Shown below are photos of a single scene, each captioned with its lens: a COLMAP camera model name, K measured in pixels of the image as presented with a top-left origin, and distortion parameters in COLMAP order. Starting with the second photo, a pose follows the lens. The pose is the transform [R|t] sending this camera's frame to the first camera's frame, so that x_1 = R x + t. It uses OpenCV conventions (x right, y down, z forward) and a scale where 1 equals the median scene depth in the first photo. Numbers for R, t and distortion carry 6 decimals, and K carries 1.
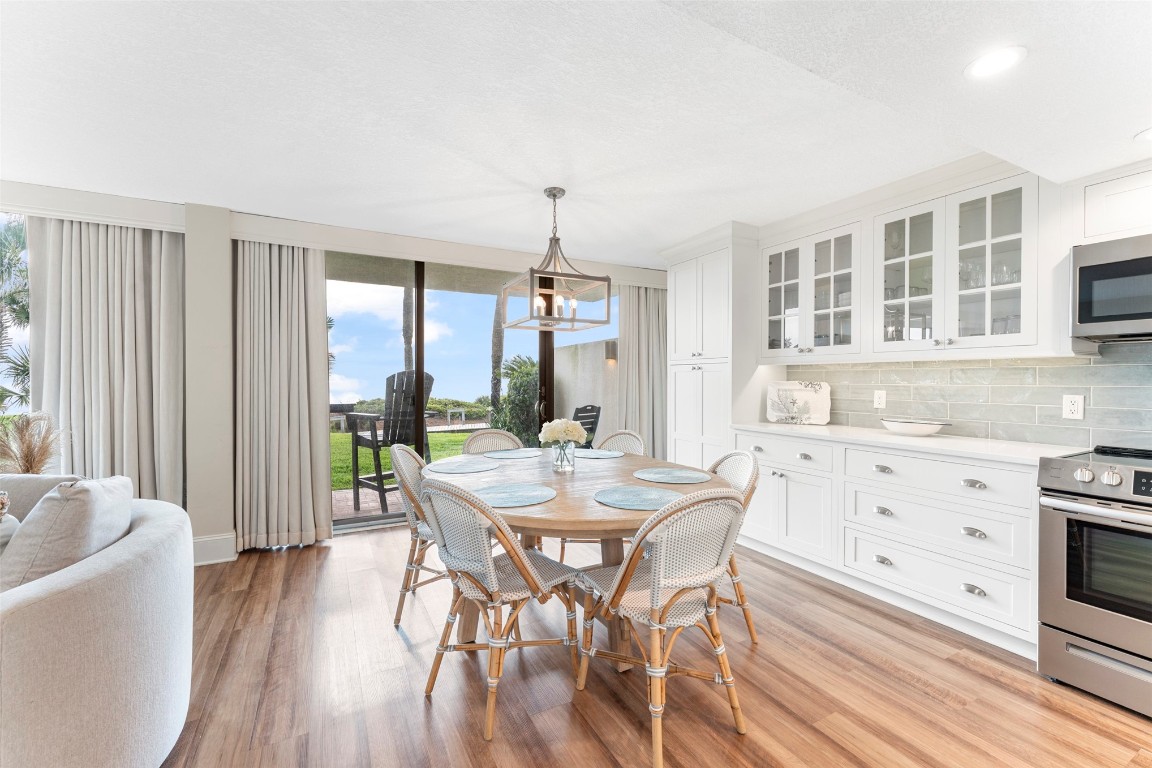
lens RADIAL K [[472.5, 0, 571.0], [0, 472.5, 382.9], [0, 0, 1]] dist [-0.009074, 0.000018]
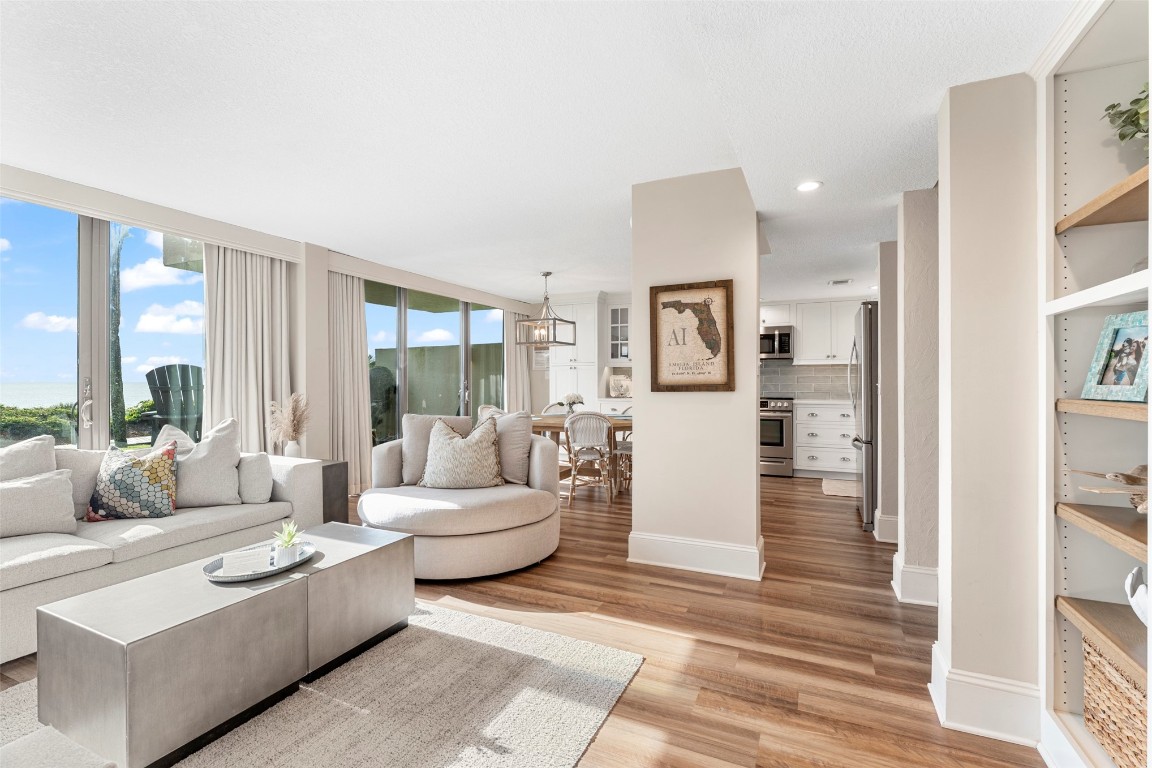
lens RADIAL K [[521.2, 0, 571.9], [0, 521.2, 380.0], [0, 0, 1]] dist [0.003921, 0.000073]
pose [[0.790494, -0.008363, 0.612412, -0.990031], [0.011204, 0.999937, -0.000807, 0.015009], [-0.612367, 0.007500, 0.790538, -0.553758]]
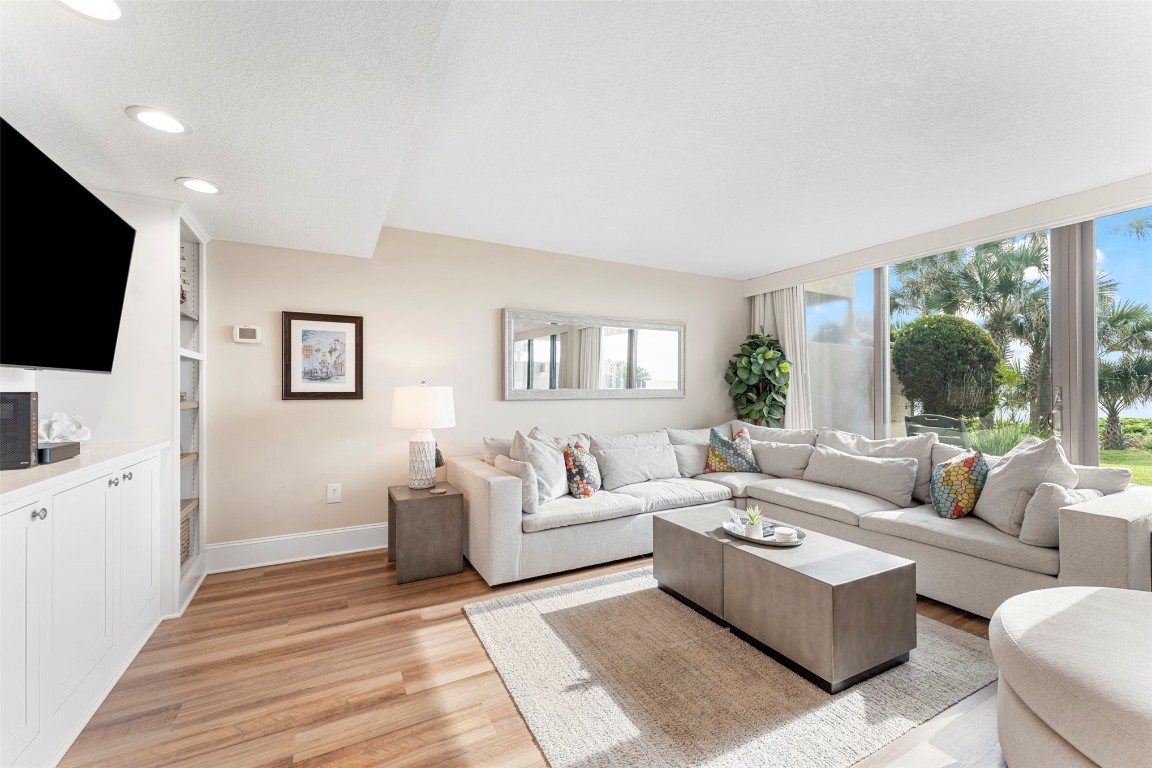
lens RADIAL K [[472.5, 0, 577.2], [0, 472.5, 384.7], [0, 0, 1]] dist [-0.009074, 0.000018]
pose [[0.010759, -0.017171, -0.999795, 0.655796], [-0.004176, 0.999843, -0.017216, 0.015090], [0.999933, 0.004360, 0.010686, 0.322721]]
